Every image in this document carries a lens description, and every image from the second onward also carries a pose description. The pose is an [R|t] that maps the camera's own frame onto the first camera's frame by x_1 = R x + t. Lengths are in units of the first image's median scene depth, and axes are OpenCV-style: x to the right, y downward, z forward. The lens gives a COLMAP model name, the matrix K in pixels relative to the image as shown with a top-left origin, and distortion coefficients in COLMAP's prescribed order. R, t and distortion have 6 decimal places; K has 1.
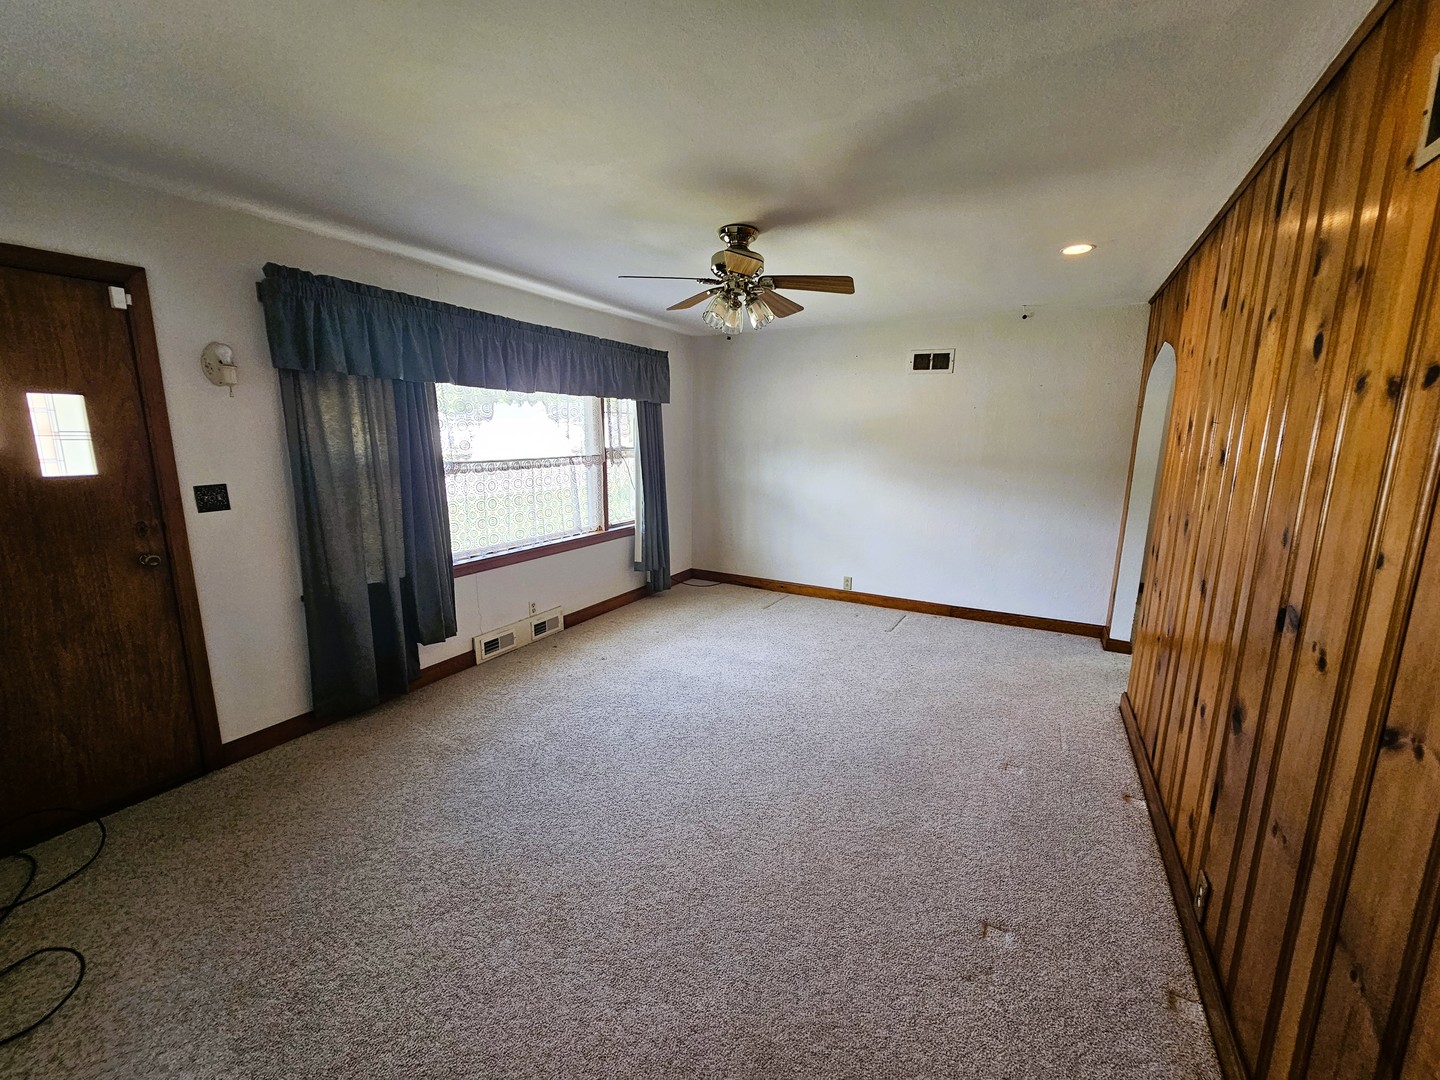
lens RADIAL K [[588.6, 0, 723.4], [0, 588.6, 544.5], [0, 0, 1]] dist [0.001615, -0.000909]
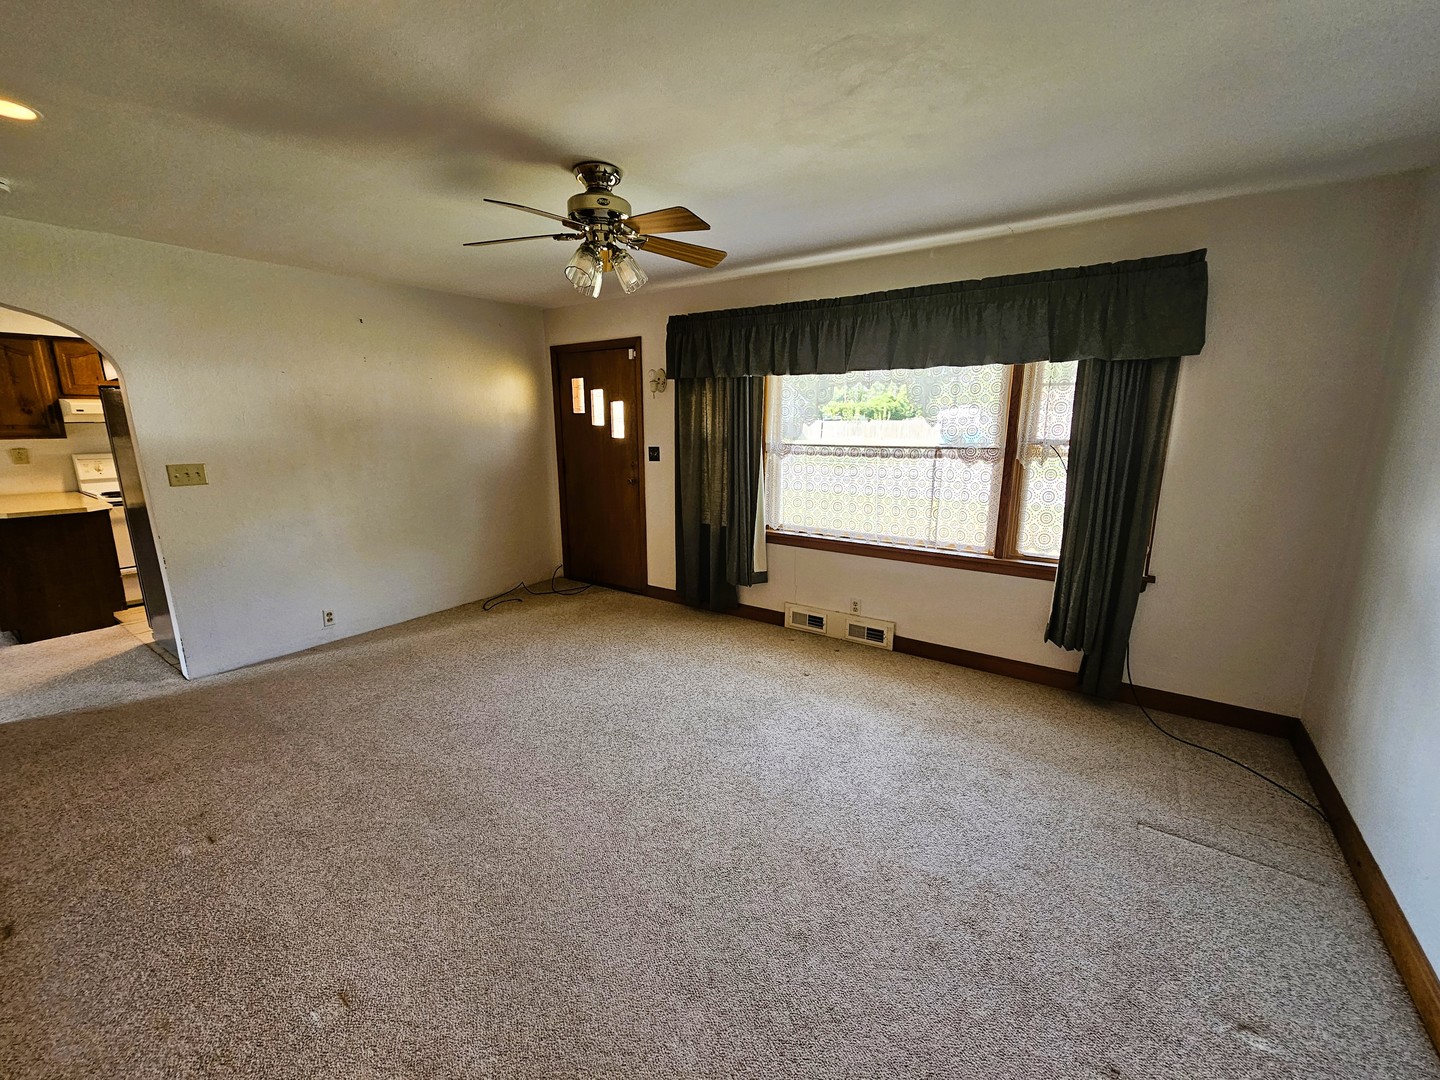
lens RADIAL K [[588.6, 0, 717.3], [0, 588.6, 543.3], [0, 0, 1]] dist [0.001615, -0.000909]
pose [[-0.115306, 0.198905, -0.973212, 0.646008], [-0.184142, 0.958485, 0.217712, -0.165650], [0.976113, 0.204312, -0.073892, 0.922267]]
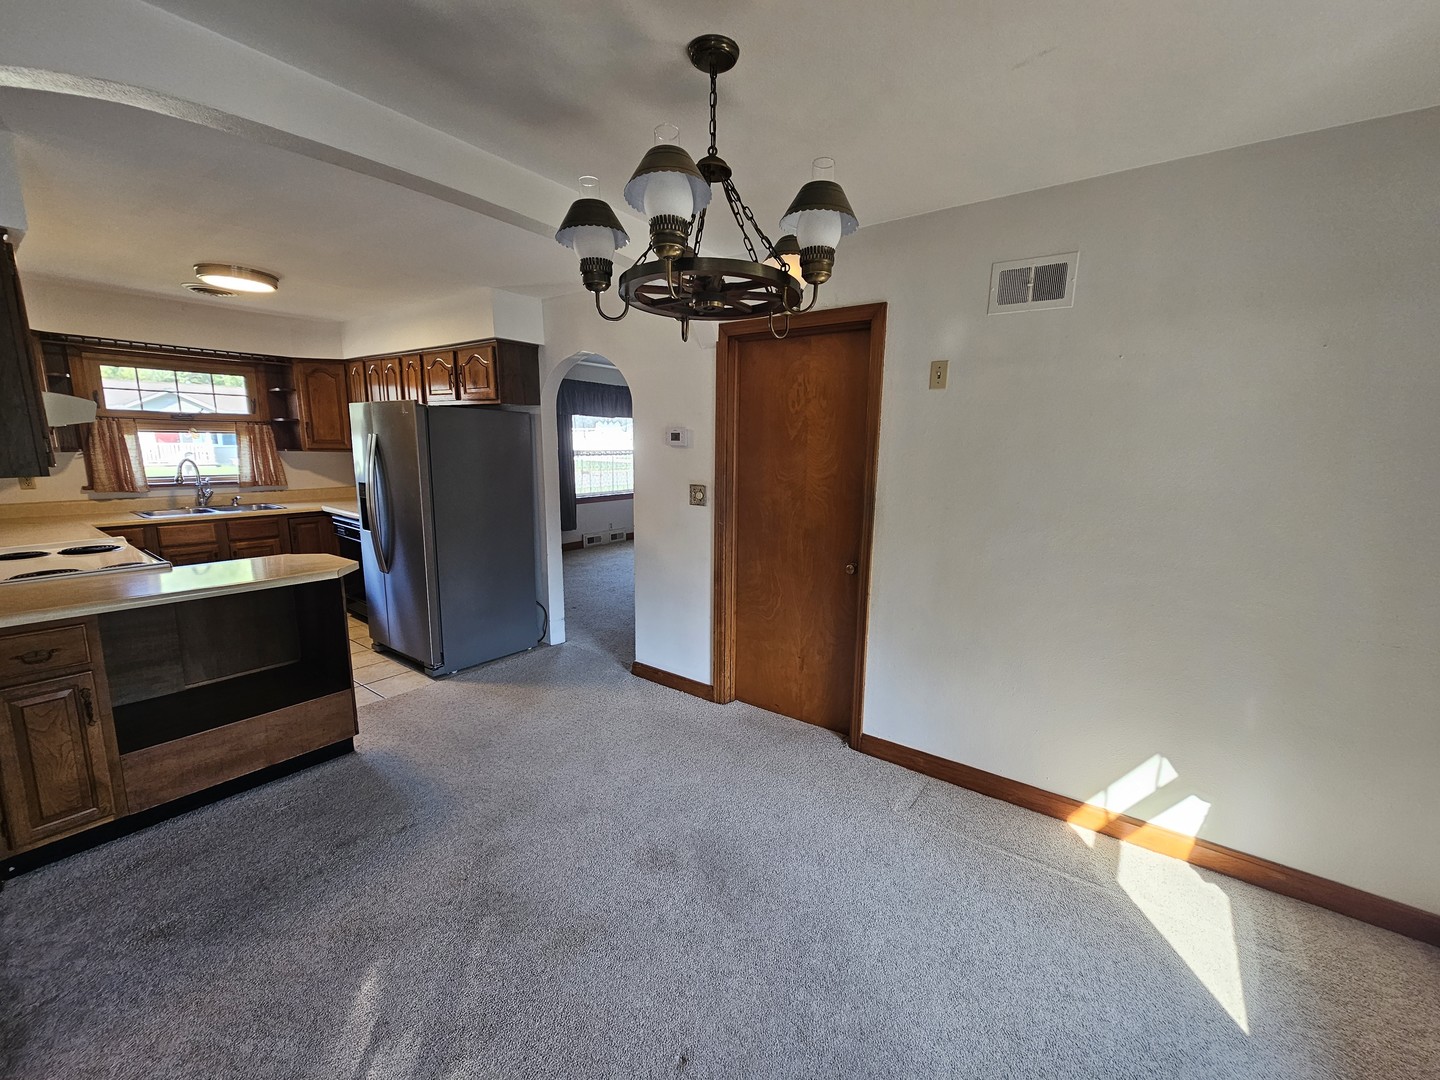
lens RADIAL K [[588.6, 0, 725.1], [0, 588.6, 545.7], [0, 0, 1]] dist [0.001615, -0.000909]
pose [[0.990412, 0.035138, -0.133599, 0.356249], [-0.036248, 0.999325, -0.005890, 0.189681], [0.133302, 0.010676, 0.991018, -1.002616]]
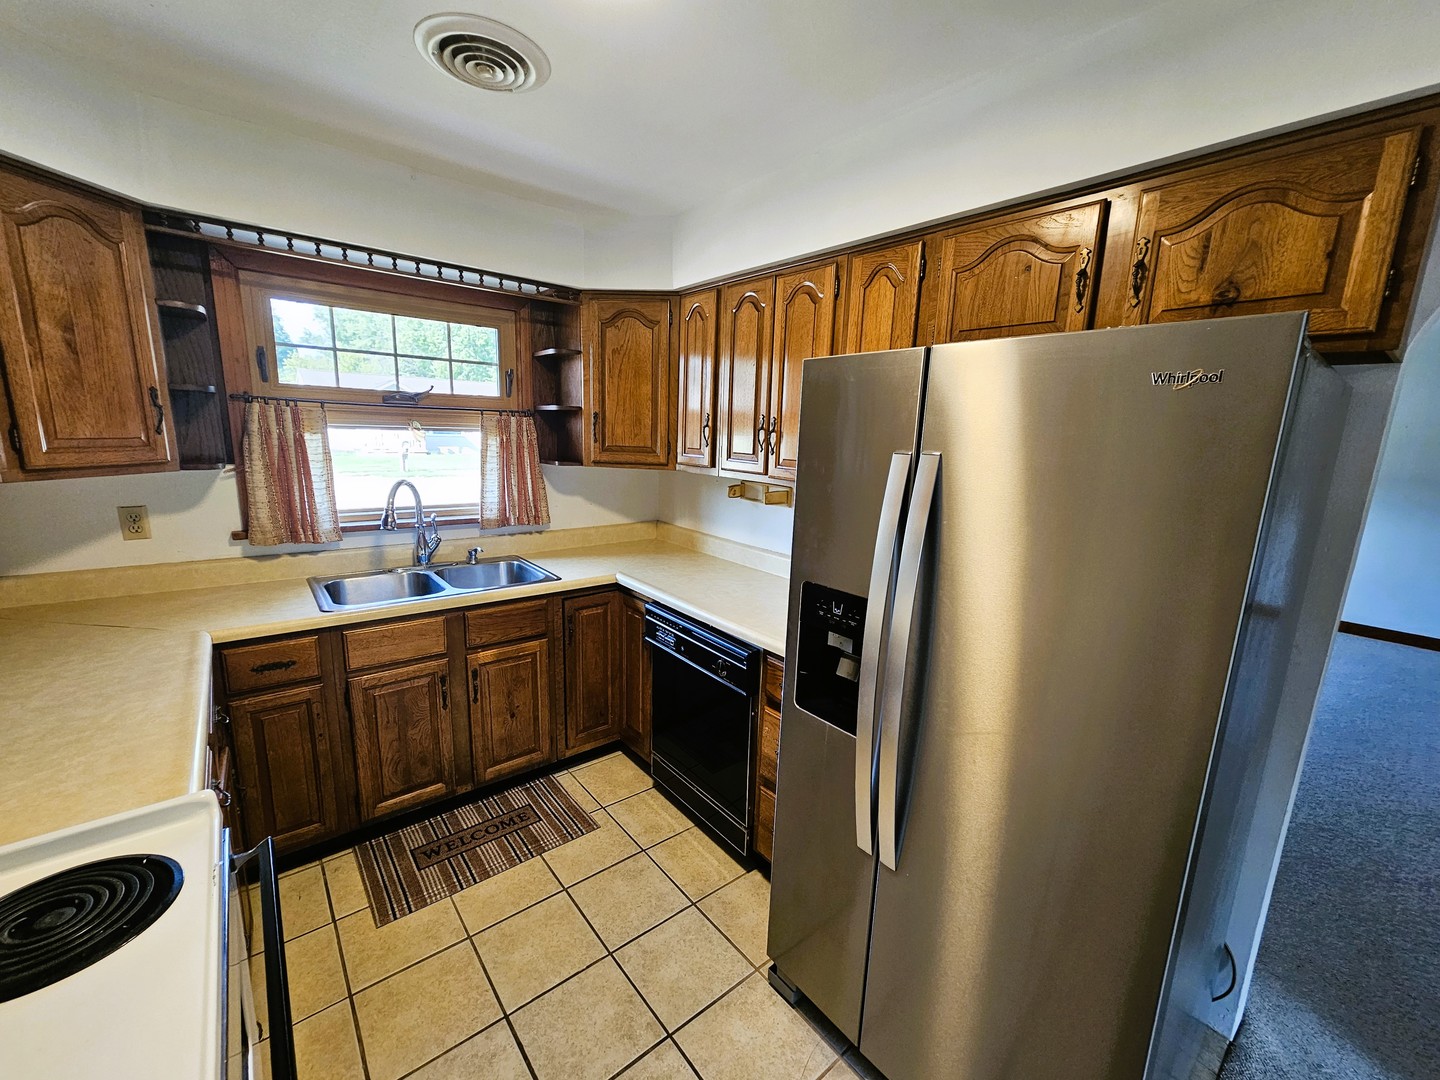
lens RADIAL K [[588.6, 0, 721.5], [0, 588.6, 547.4], [0, 0, 1]] dist [0.001615, -0.000909]
pose [[0.927856, 0.096816, -0.360153, -0.328483], [-0.095563, 0.995195, 0.021329, 0.074122], [0.360488, 0.014627, 0.932649, -0.440201]]
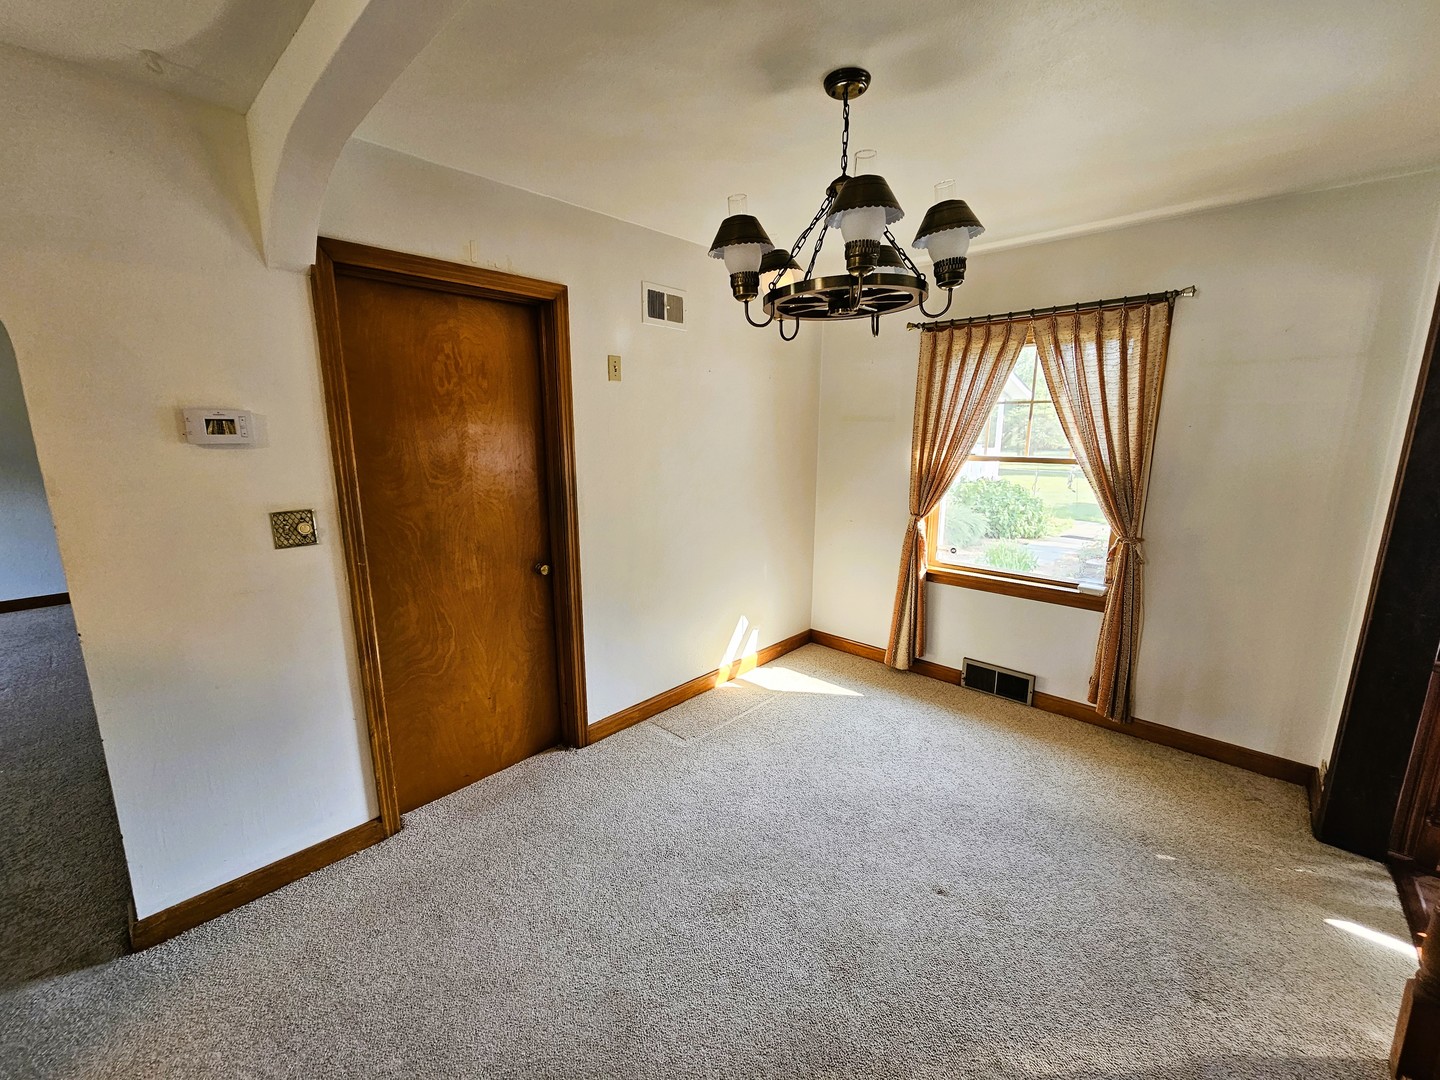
lens RADIAL K [[588.6, 0, 726.7], [0, 588.6, 547.5], [0, 0, 1]] dist [0.001615, -0.000909]
pose [[0.241972, -0.193320, 0.950830, -0.182795], [0.180930, 0.971753, 0.151530, 0.118399], [-0.953265, 0.135367, 0.270115, -0.631862]]
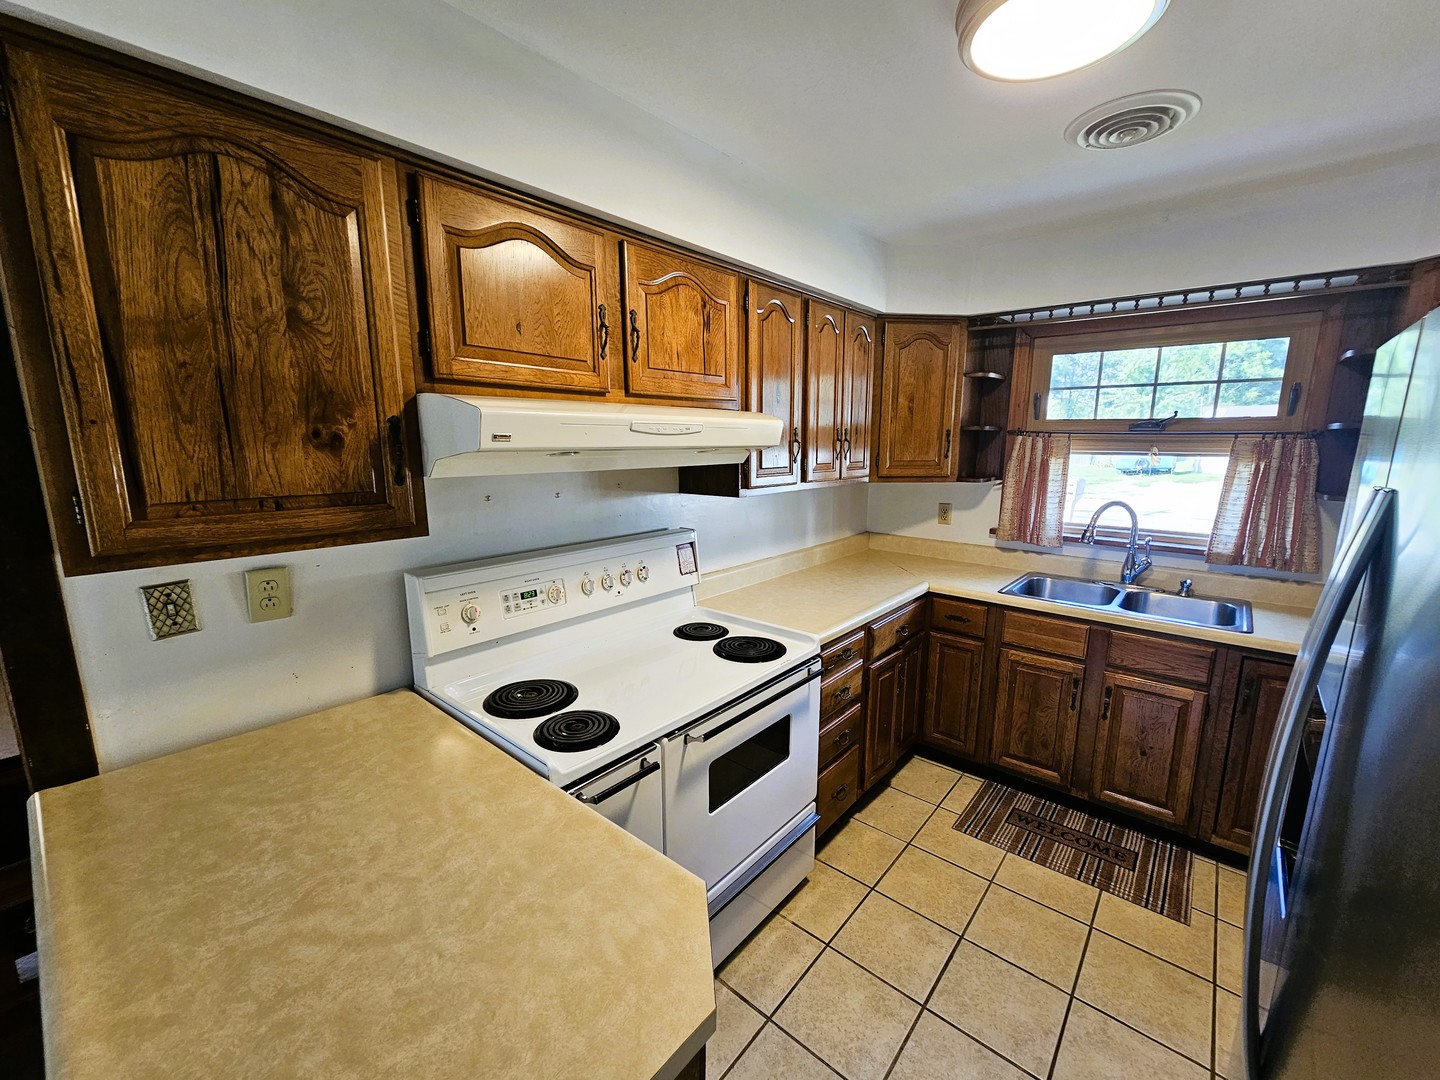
lens RADIAL K [[588.6, 0, 726.1], [0, 588.6, 544.7], [0, 0, 1]] dist [0.001615, -0.000909]
pose [[-0.199257, 0.168813, -0.965297, -0.126758], [-0.186134, 0.960598, 0.206413, 0.040873], [0.962108, 0.220804, -0.159984, -0.294657]]
